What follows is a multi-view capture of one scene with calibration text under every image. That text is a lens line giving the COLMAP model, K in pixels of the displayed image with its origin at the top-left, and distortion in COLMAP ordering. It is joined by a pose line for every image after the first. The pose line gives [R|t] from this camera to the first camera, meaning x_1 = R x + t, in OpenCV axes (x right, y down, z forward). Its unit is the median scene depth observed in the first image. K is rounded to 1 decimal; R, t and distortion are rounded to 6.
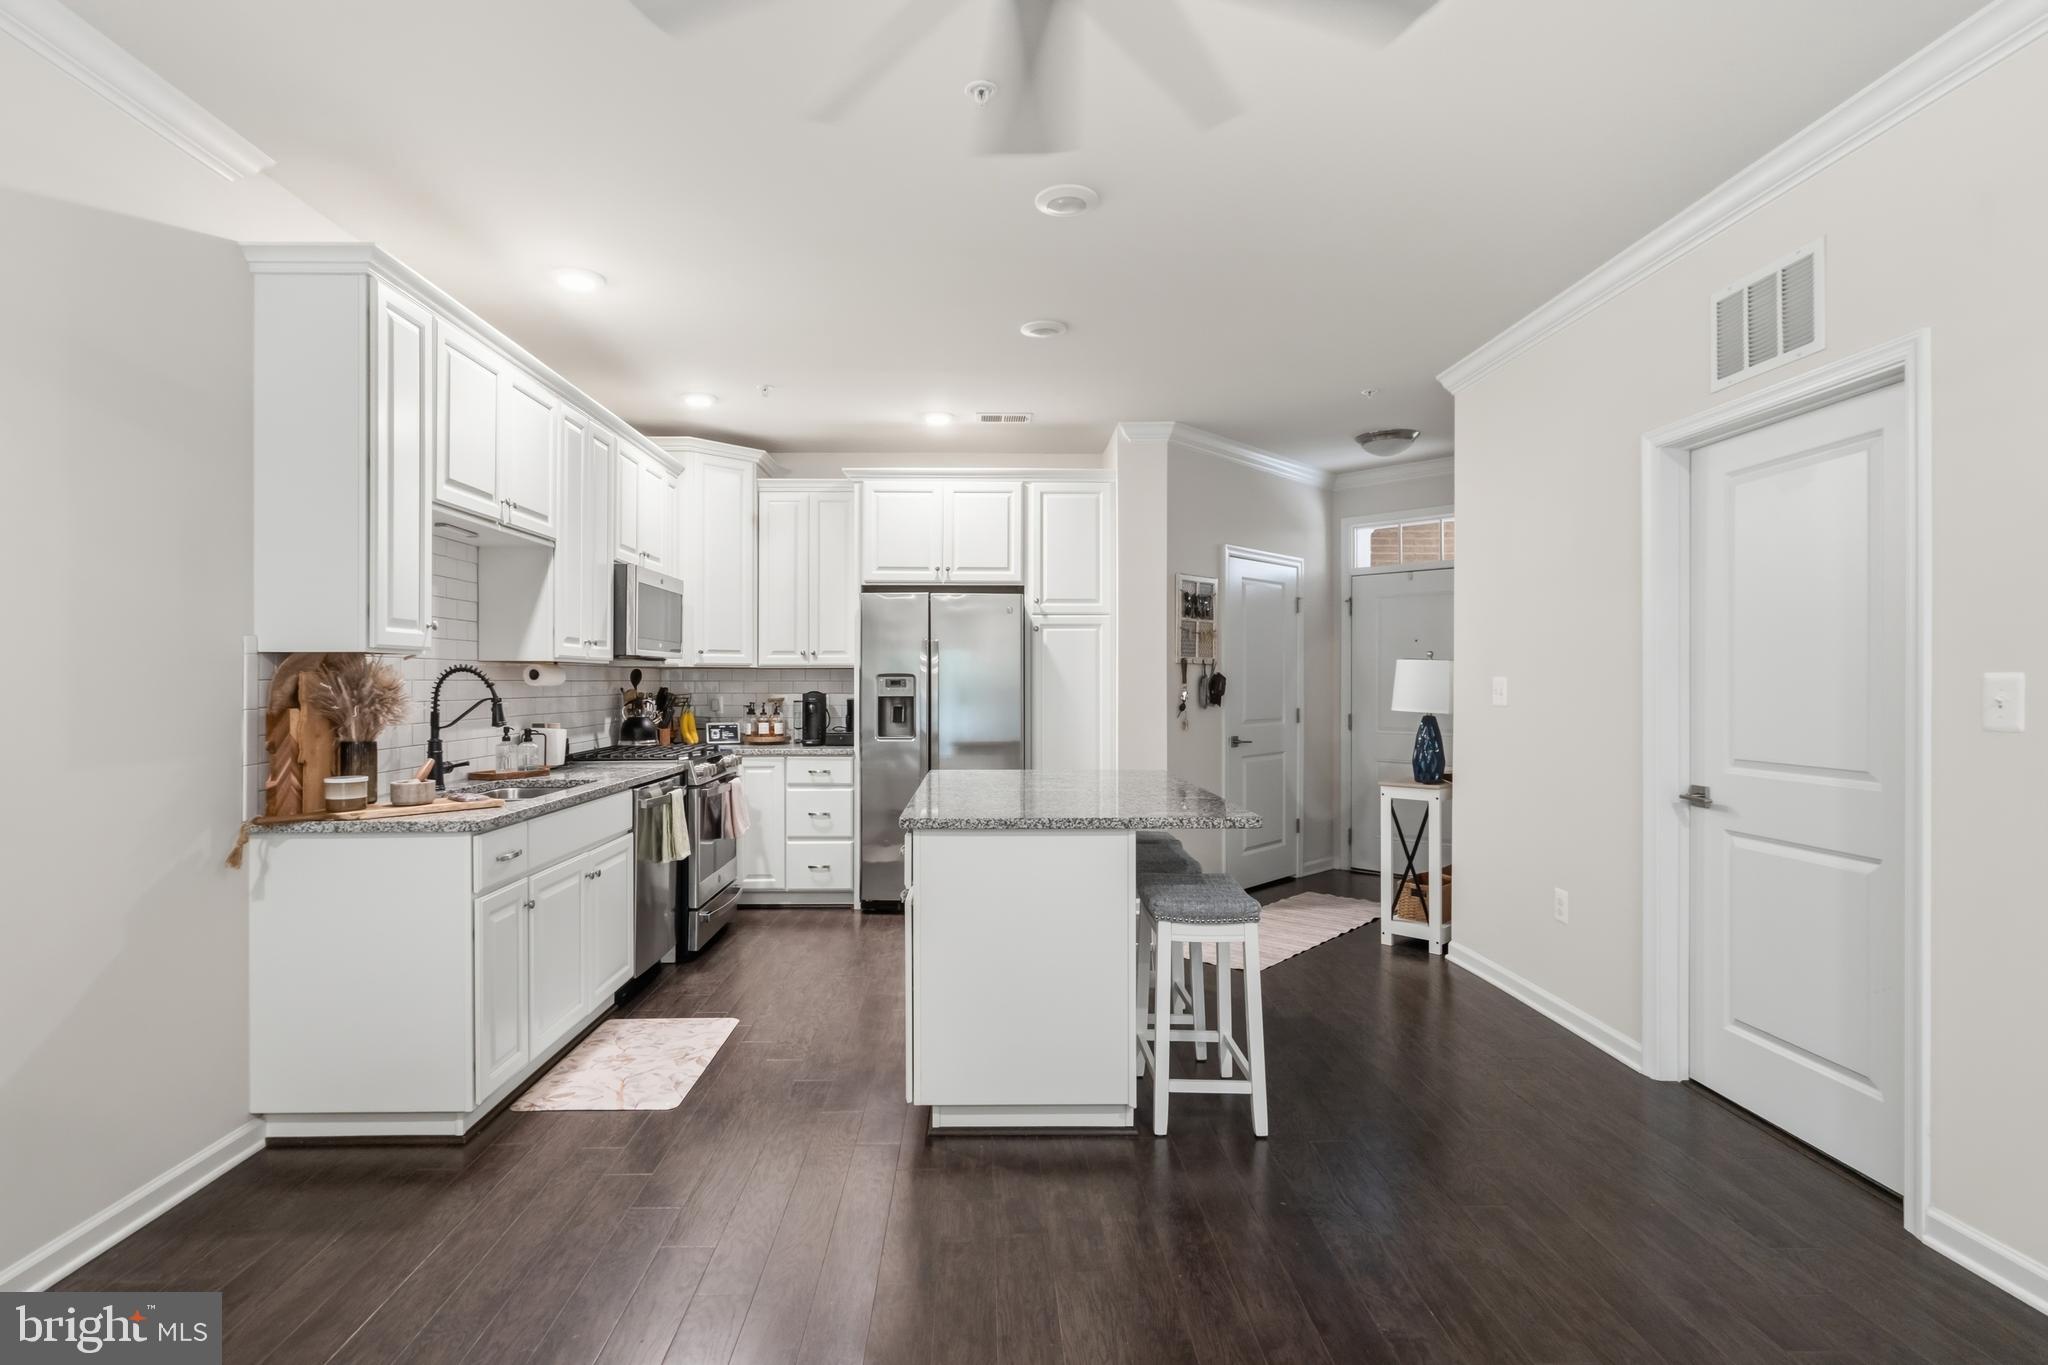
lens RADIAL K [[1012.2, 0, 999.1], [0, 1012.2, 677.9], [0, 0, 1]] dist [-0.002223, 0.008457]
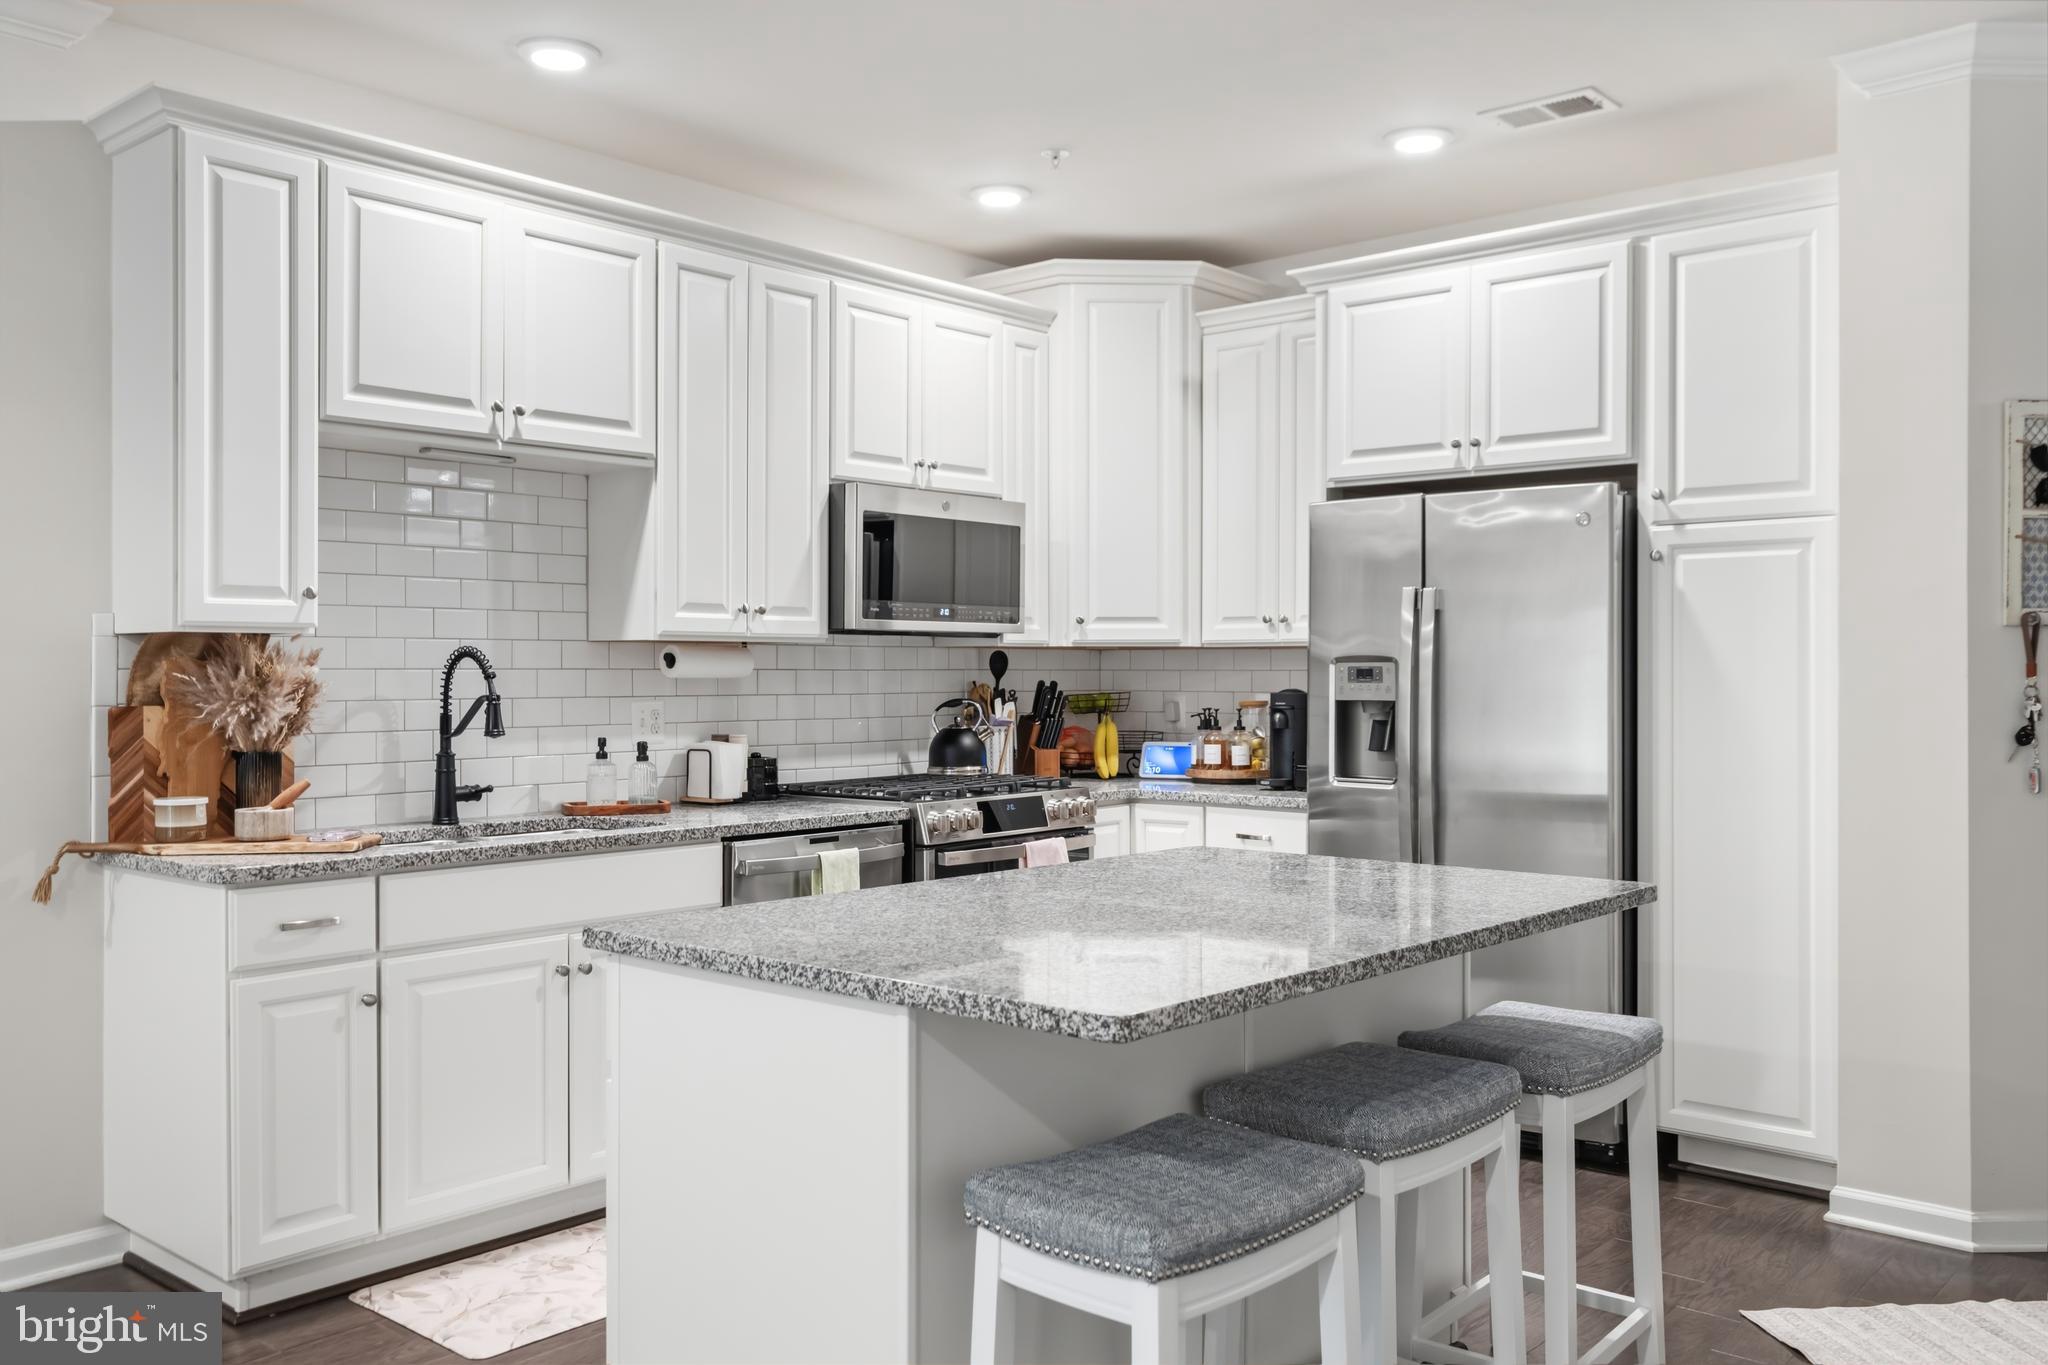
lens RADIAL K [[1684.2, 0, 1016.0], [0, 1684.2, 665.2], [0, 0, 1]] dist [0.015110, -0.000546]
pose [[0.744223, -0.002209, -0.667927, 0.383436], [0.002024, 0.999997, -0.001052, 0.001165], [0.667928, -0.000569, 0.744226, 0.279787]]
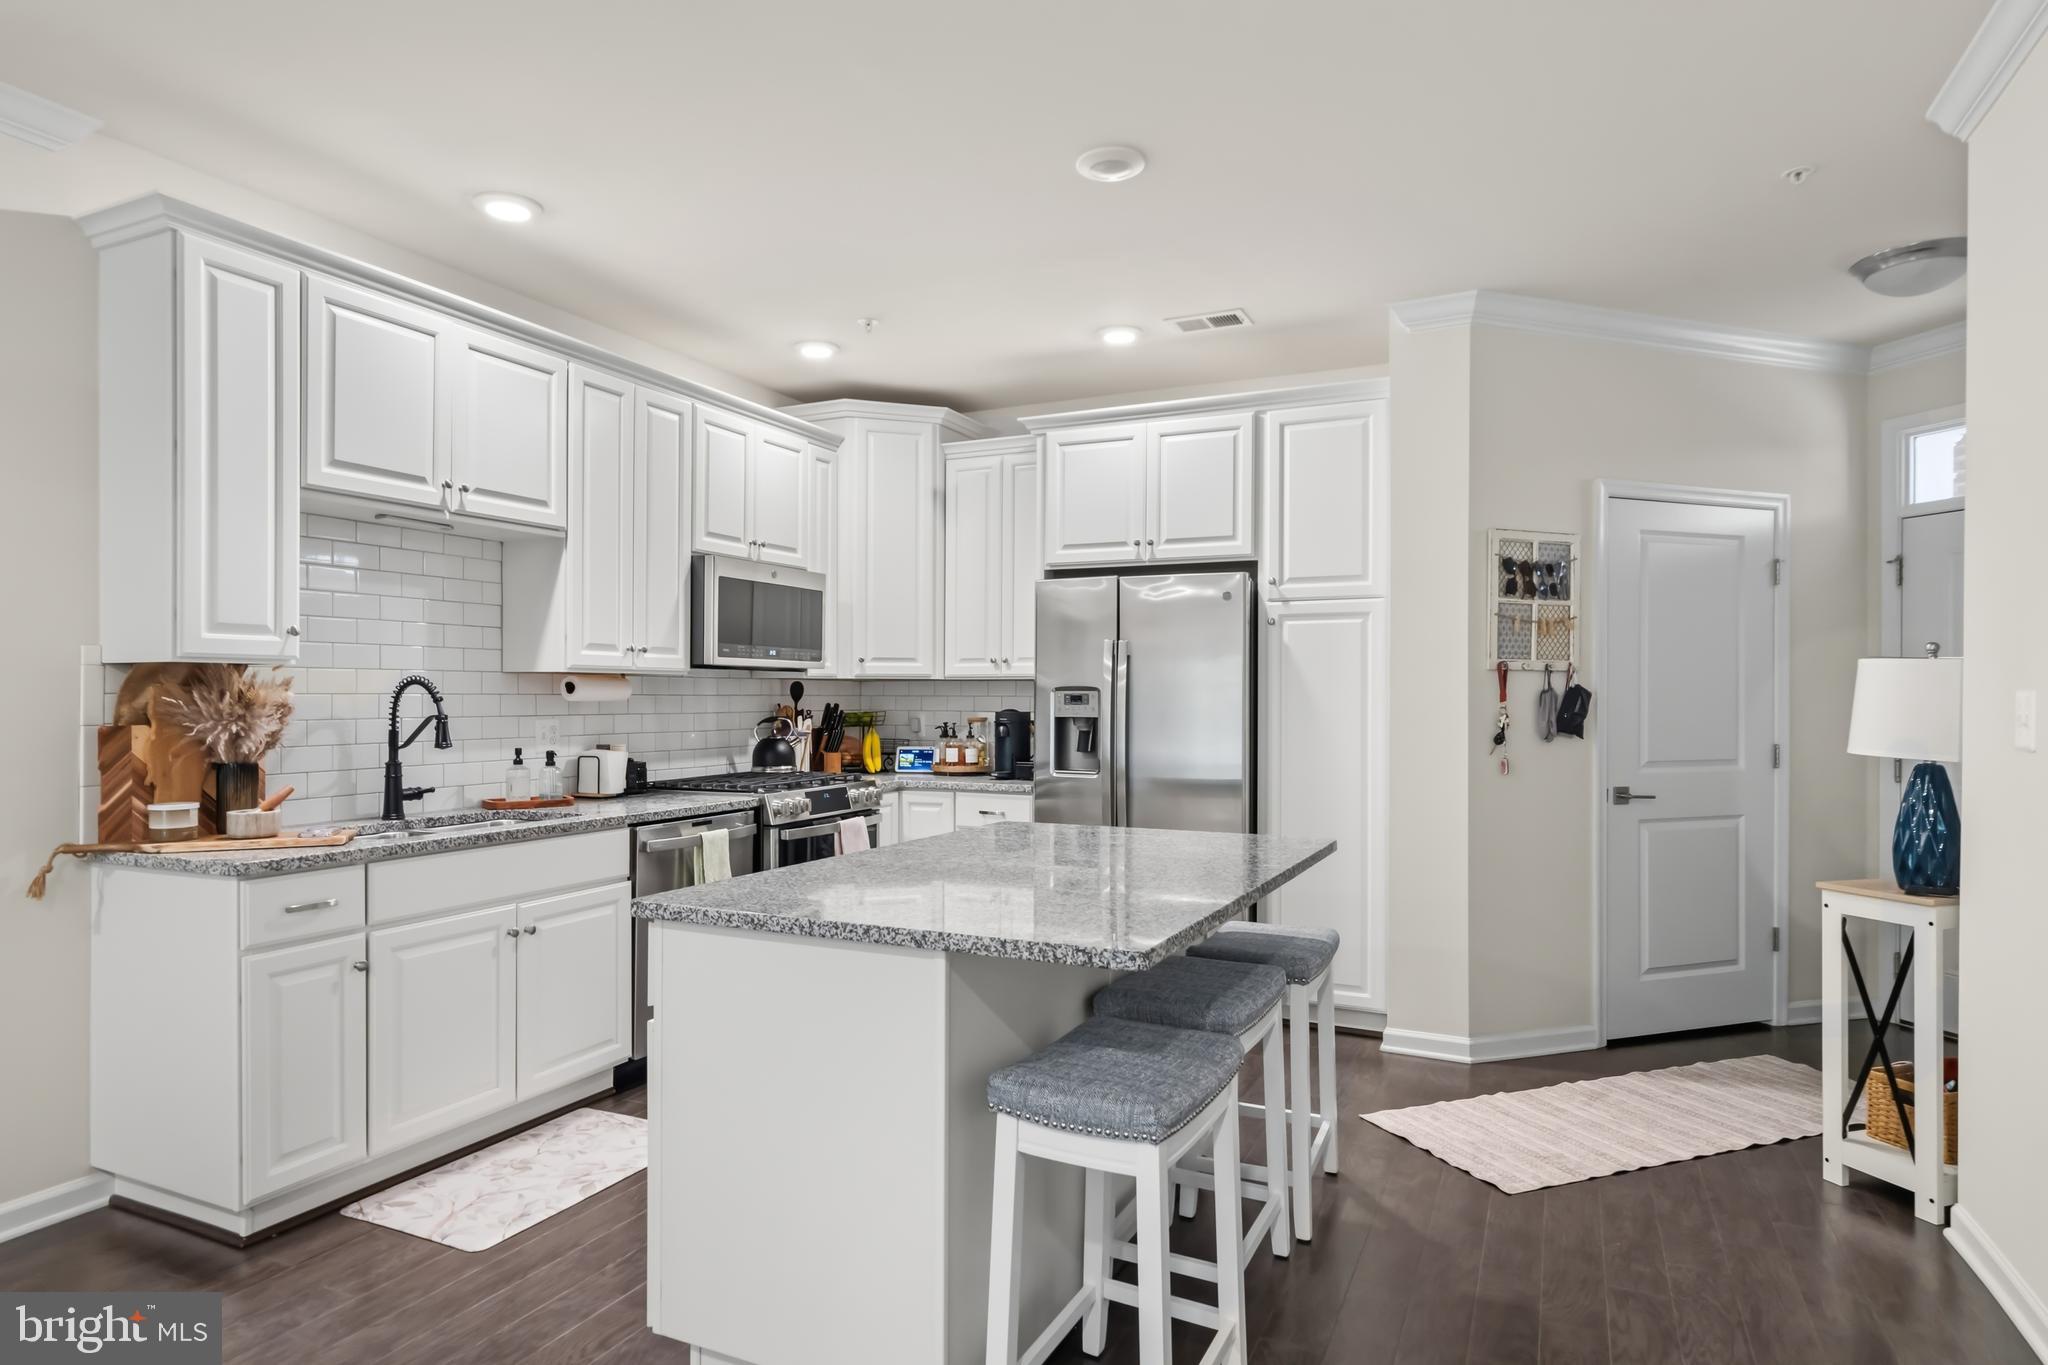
lens RADIAL K [[1163.9, 0, 1012.7], [0, 1163.9, 694.0], [0, 0, 1]] dist [0.012202, 0.000627]
pose [[0.894893, 0.001384, -0.446278, 0.271987], [-0.001022, 0.999999, 0.001052, 0.000465], [0.446279, -0.000485, 0.894894, 0.240506]]
